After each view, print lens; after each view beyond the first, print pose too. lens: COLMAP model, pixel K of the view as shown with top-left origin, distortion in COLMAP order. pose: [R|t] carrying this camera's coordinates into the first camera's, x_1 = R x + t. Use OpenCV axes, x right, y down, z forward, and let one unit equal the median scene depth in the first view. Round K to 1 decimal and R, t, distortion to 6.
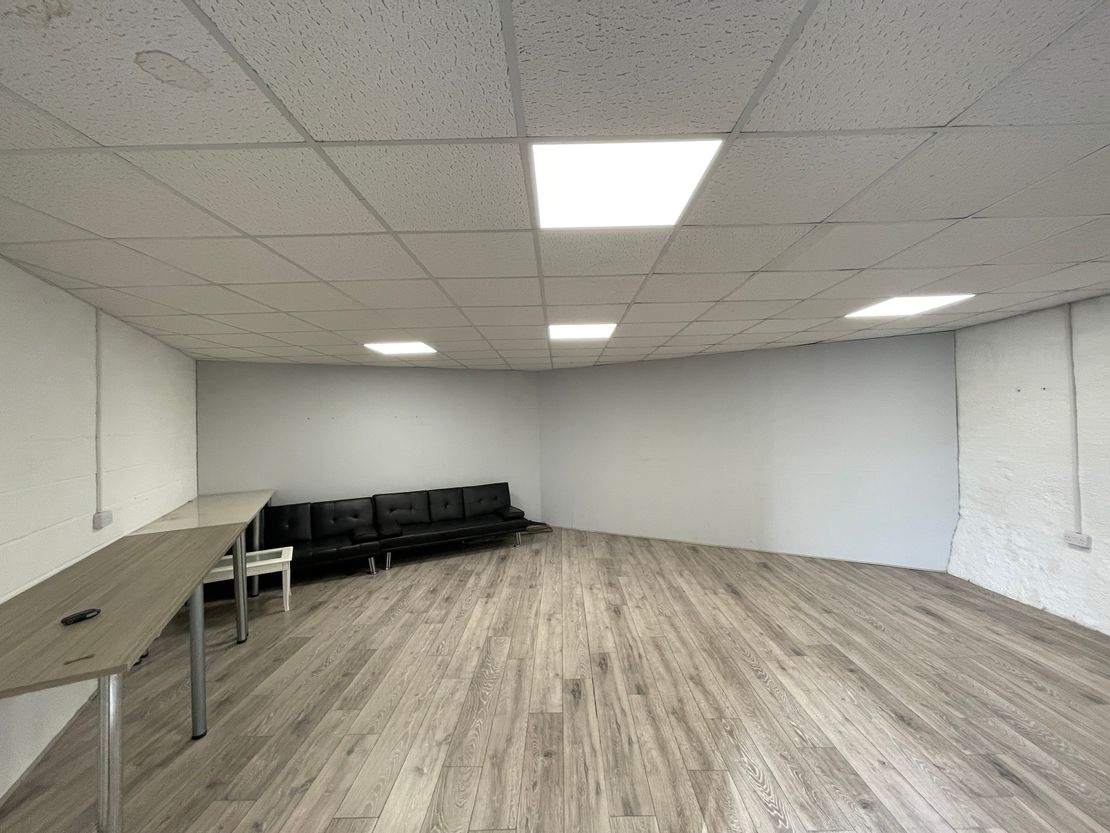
lens RADIAL K [[448.0, 0, 555.7], [0, 448.0, 413.8], [0, 0, 1]] dist [-0.000941, 0.001428]
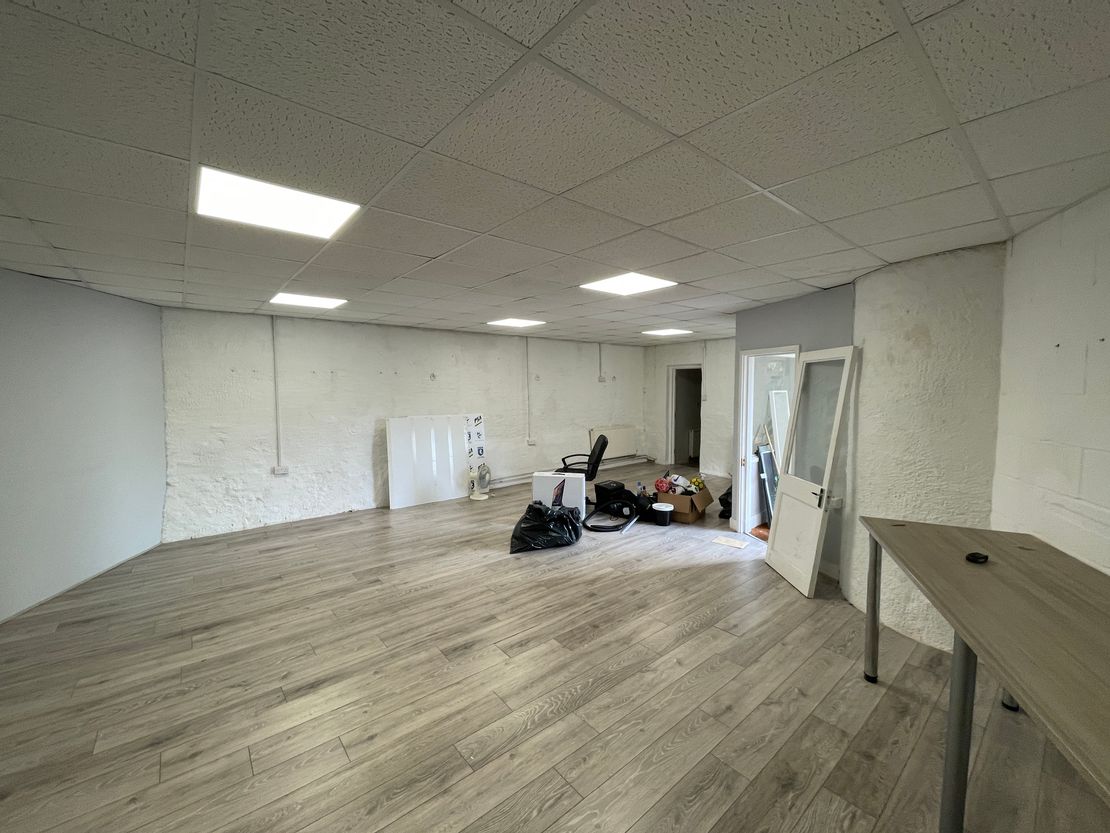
lens RADIAL K [[448.0, 0, 558.6], [0, 448.0, 415.0], [0, 0, 1]] dist [-0.000941, 0.001428]
pose [[-0.652359, -0.023511, 0.757545, -0.801685], [0.001648, 0.999472, 0.032439, 0.051286], [-0.757908, 0.022411, -0.651976, 1.621363]]
